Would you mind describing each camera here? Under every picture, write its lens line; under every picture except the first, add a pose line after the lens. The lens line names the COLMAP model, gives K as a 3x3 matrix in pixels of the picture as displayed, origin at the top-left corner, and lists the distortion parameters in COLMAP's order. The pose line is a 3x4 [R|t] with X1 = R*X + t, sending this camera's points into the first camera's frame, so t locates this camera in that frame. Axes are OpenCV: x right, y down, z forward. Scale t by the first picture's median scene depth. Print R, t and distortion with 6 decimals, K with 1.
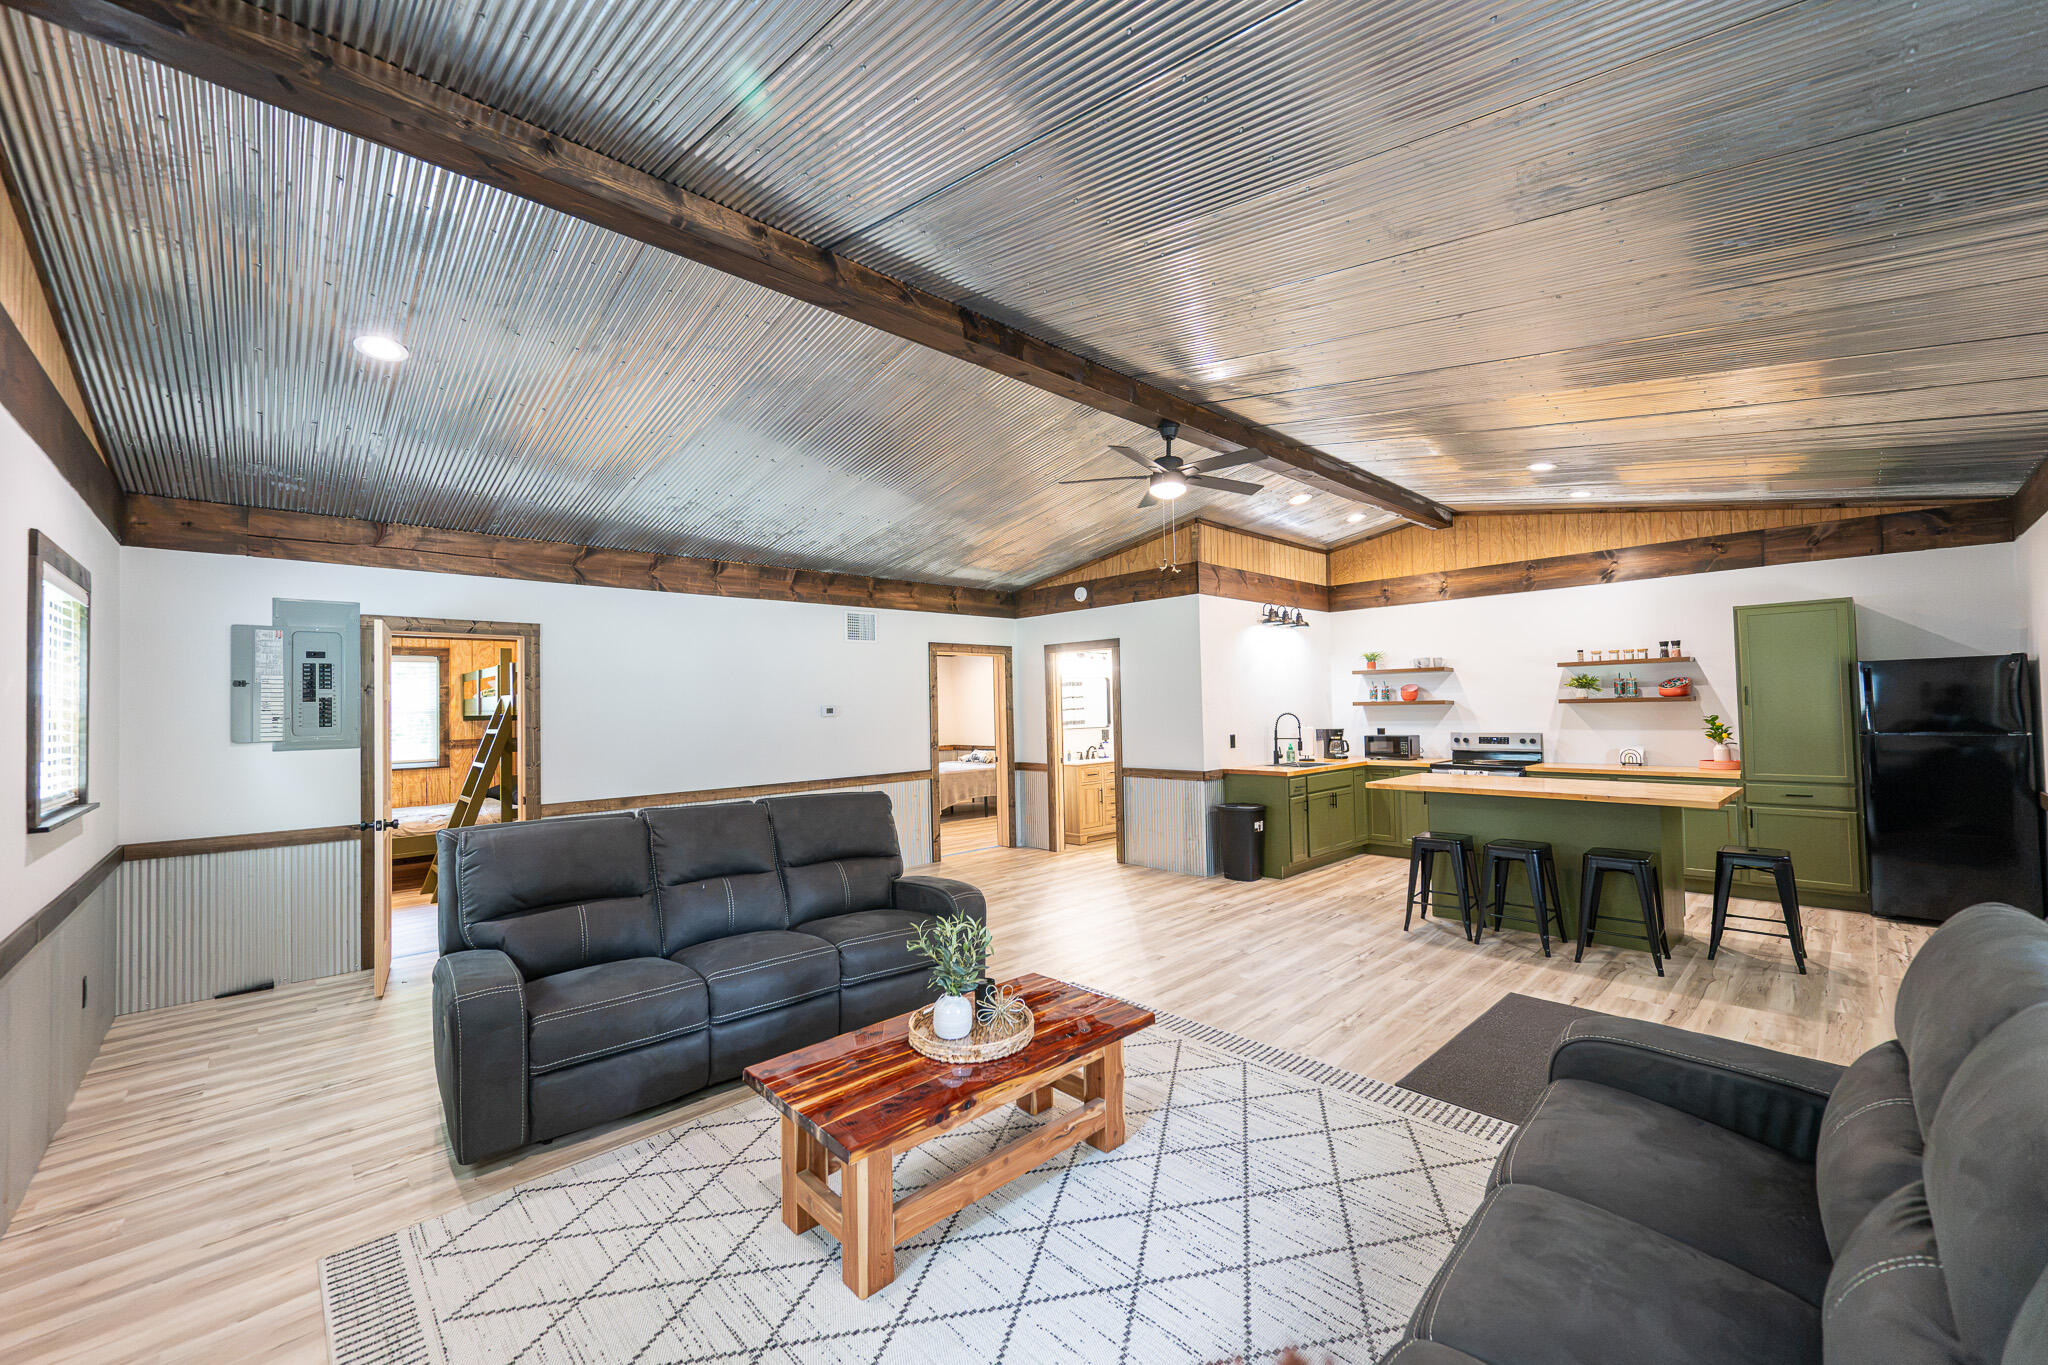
lens RADIAL K [[799.3, 0, 1031.7], [0, 799.3, 686.8], [0, 0, 1]] dist [0.000394, -0.000583]
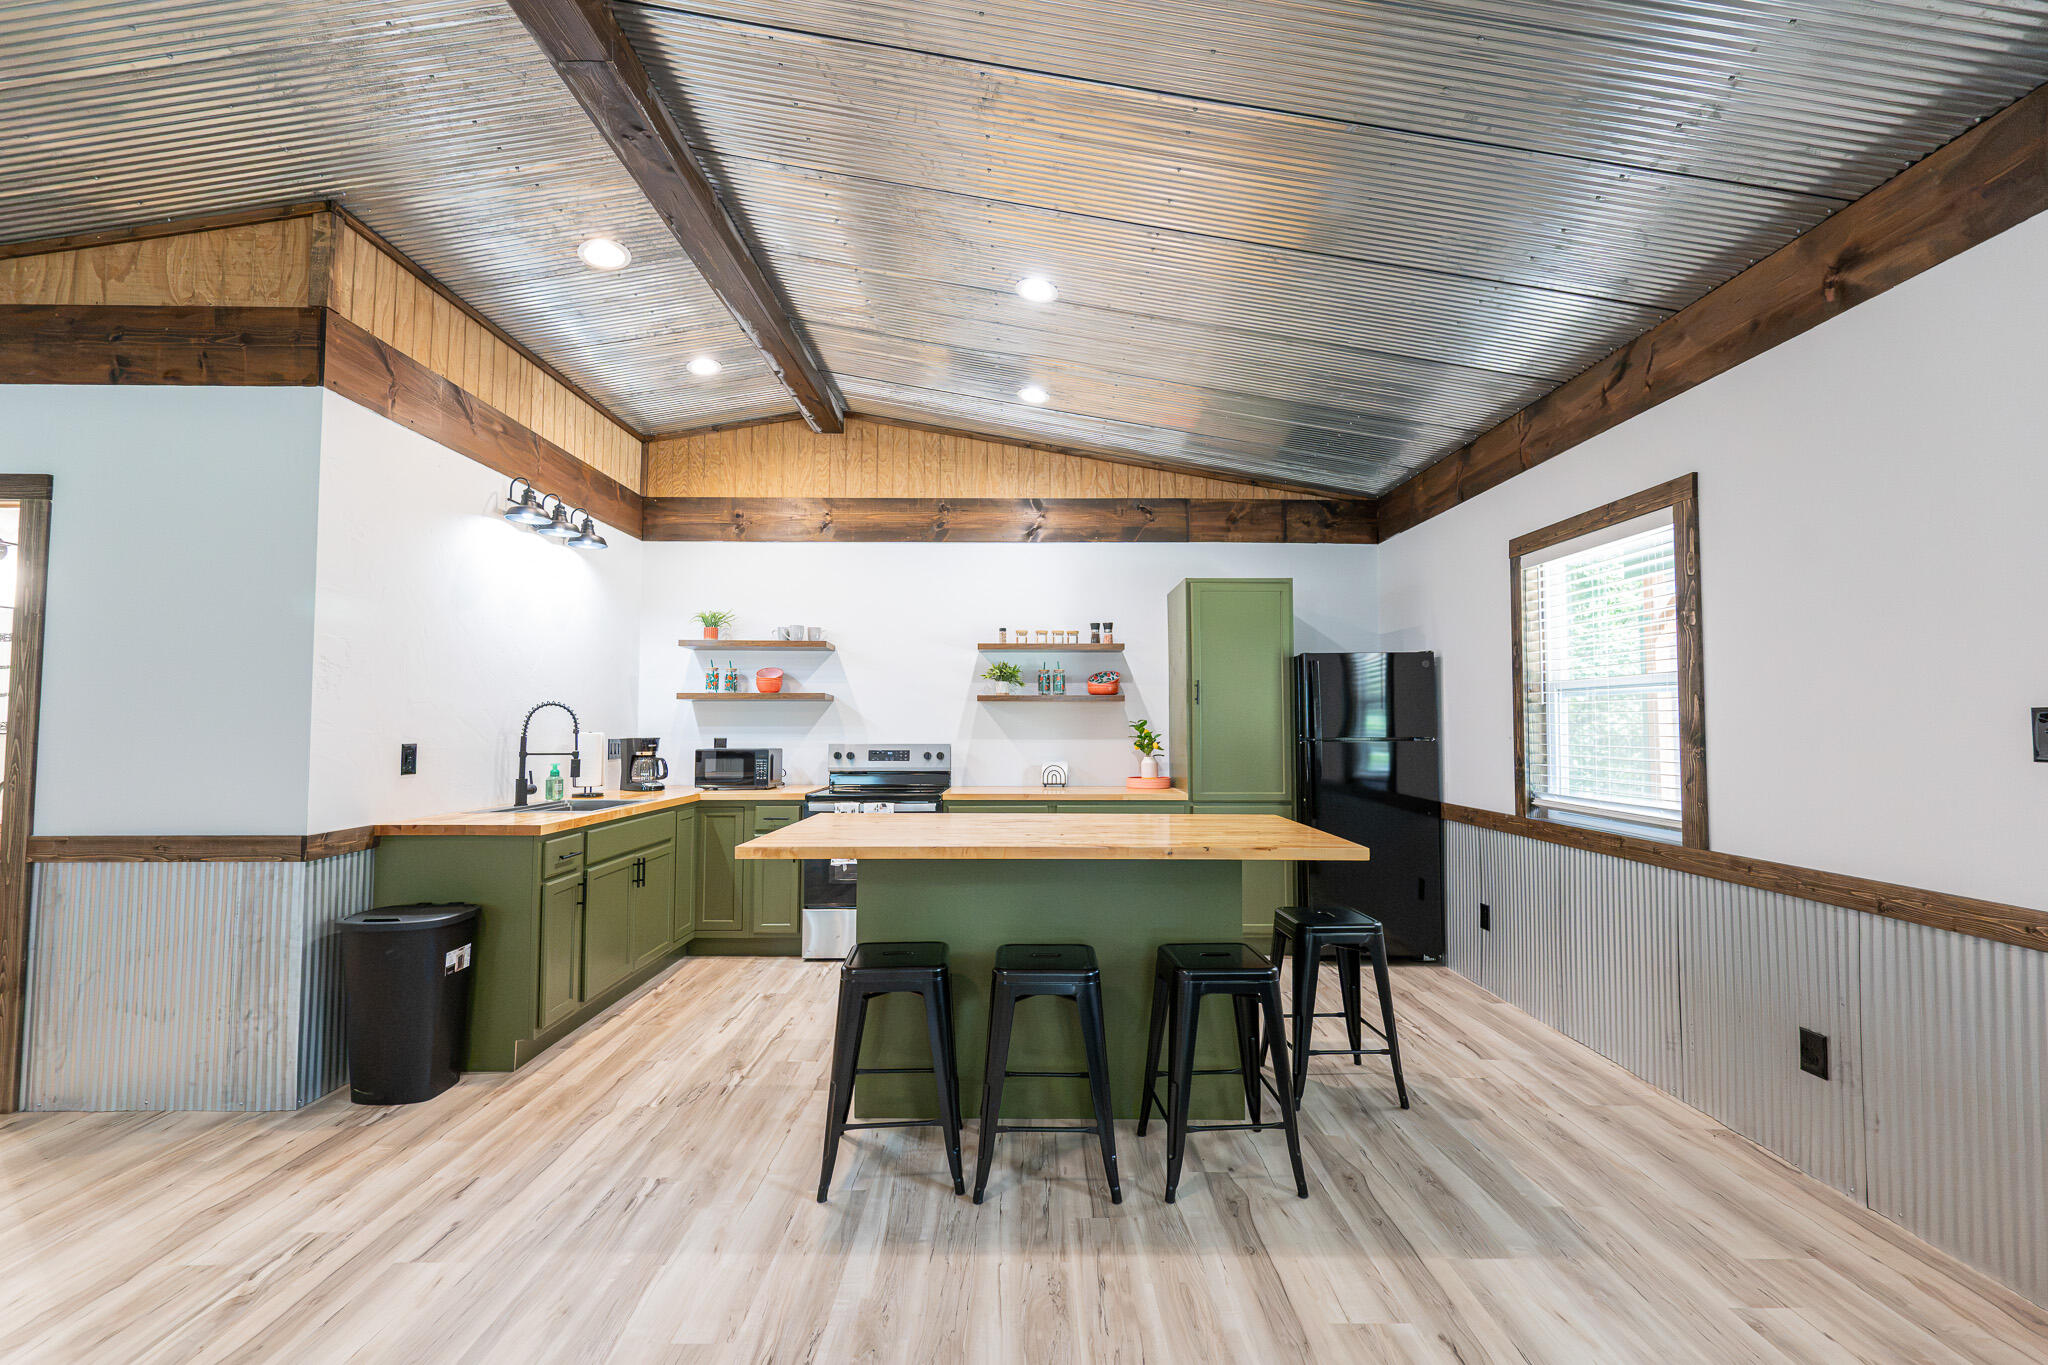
lens RADIAL K [[836.1, 0, 1030.8], [0, 836.1, 687.5], [0, 0, 1]] dist [-0.000938, -0.001278]
pose [[0.682824, 0.055605, 0.728463, 0.152563], [-0.034733, 0.998443, -0.043656, 0.038080], [-0.729756, 0.004508, 0.683692, 0.451065]]
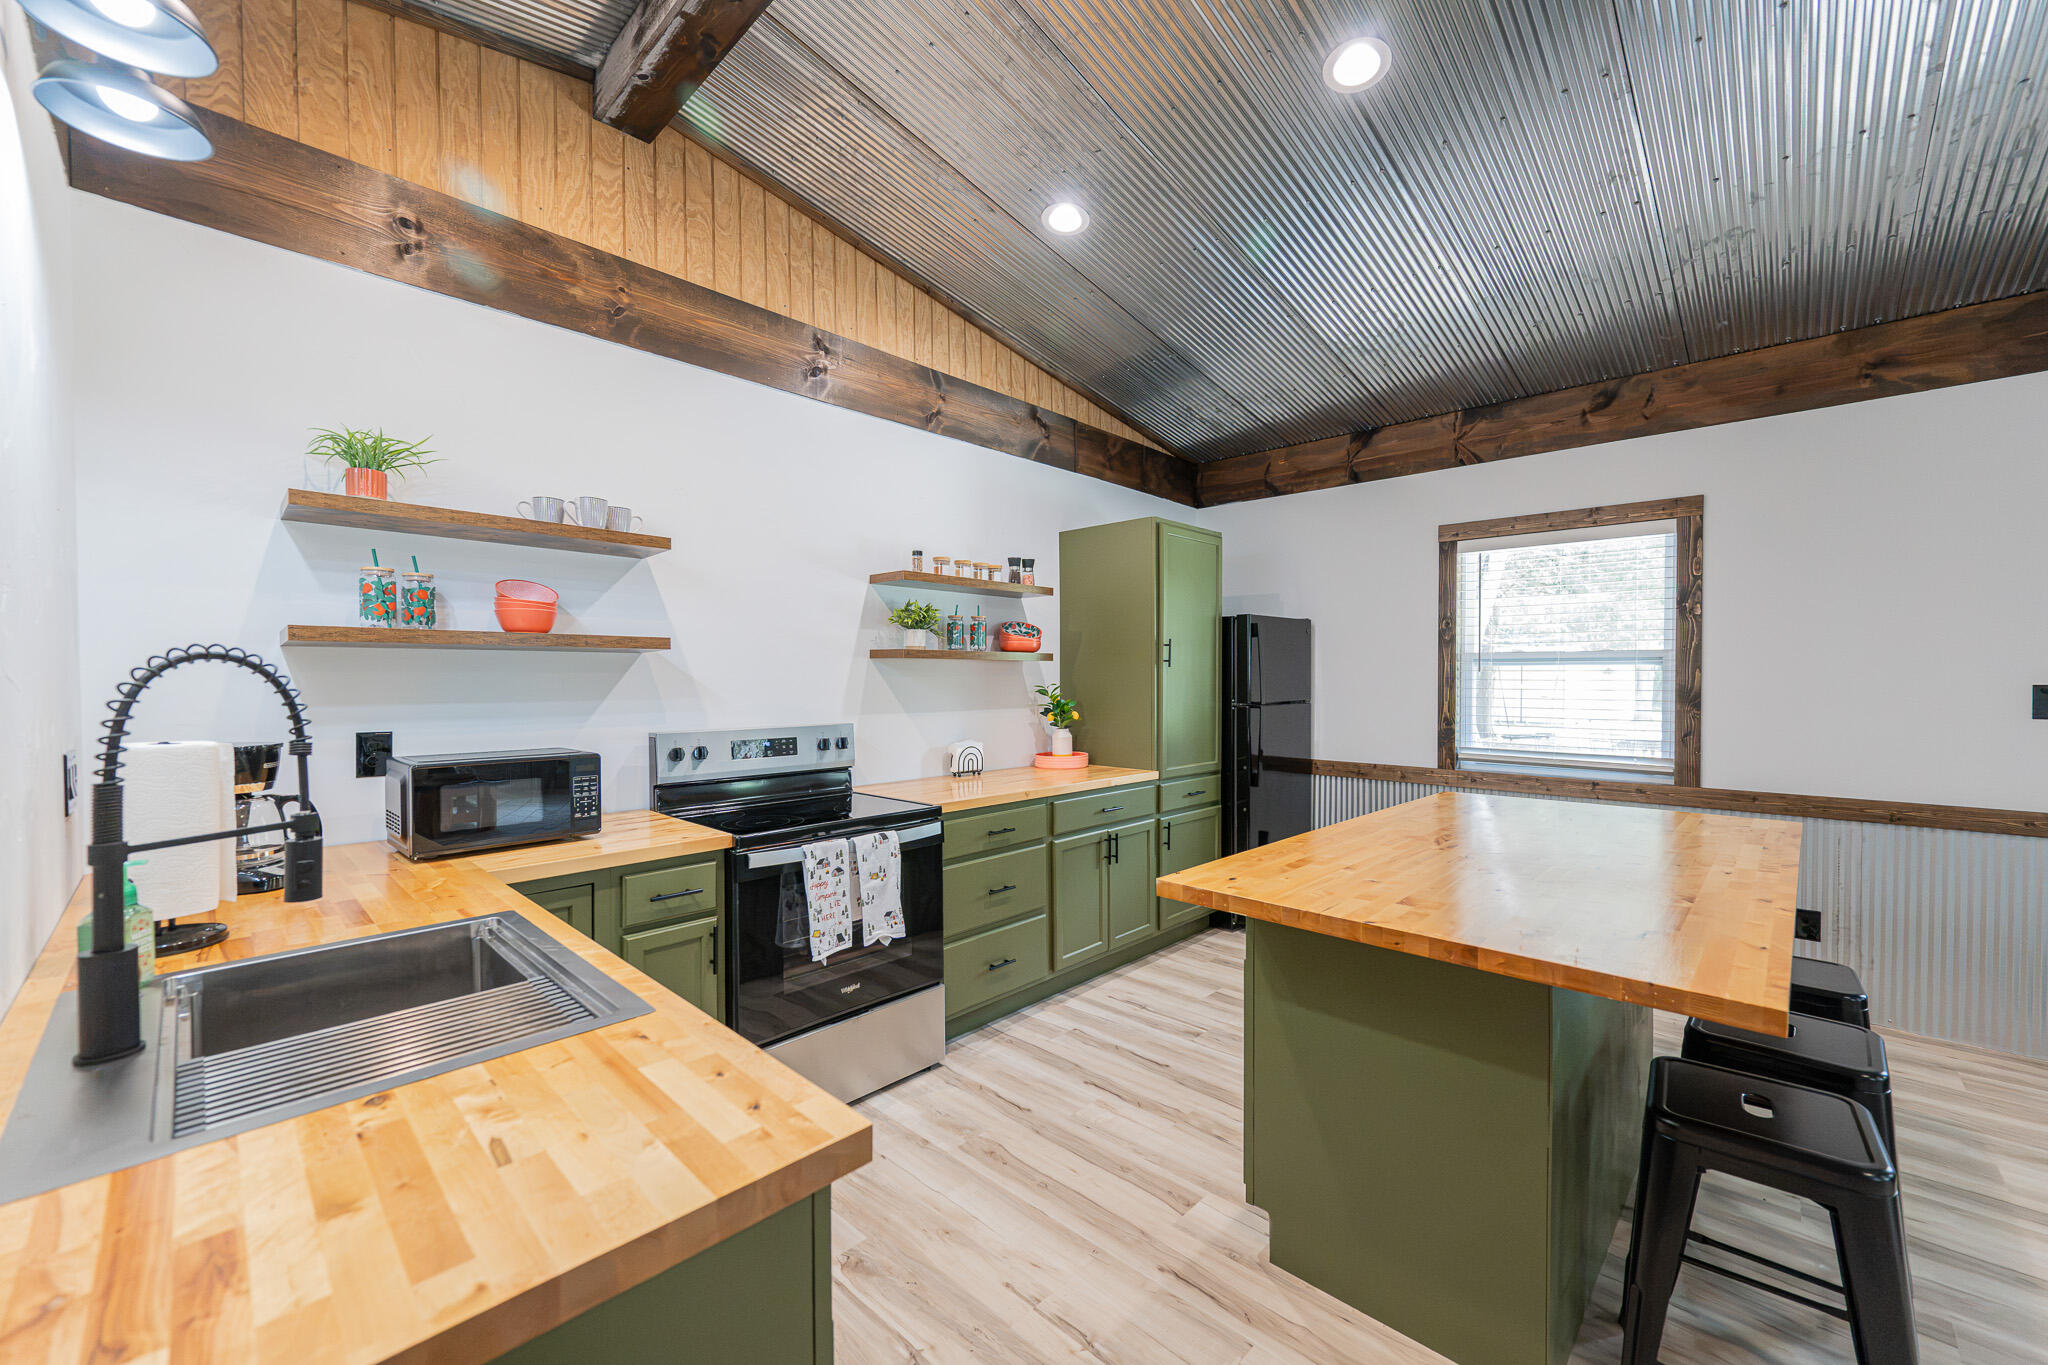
lens RADIAL K [[799.3, 0, 1027.0], [0, 799.3, 685.6], [0, 0, 1]] dist [0.000394, -0.000583]
pose [[-0.050664, 0.011877, 0.998645, 0.188371], [-0.024610, 0.999611, -0.013137, 0.040086], [-0.998413, -0.025242, -0.050352, 0.923163]]
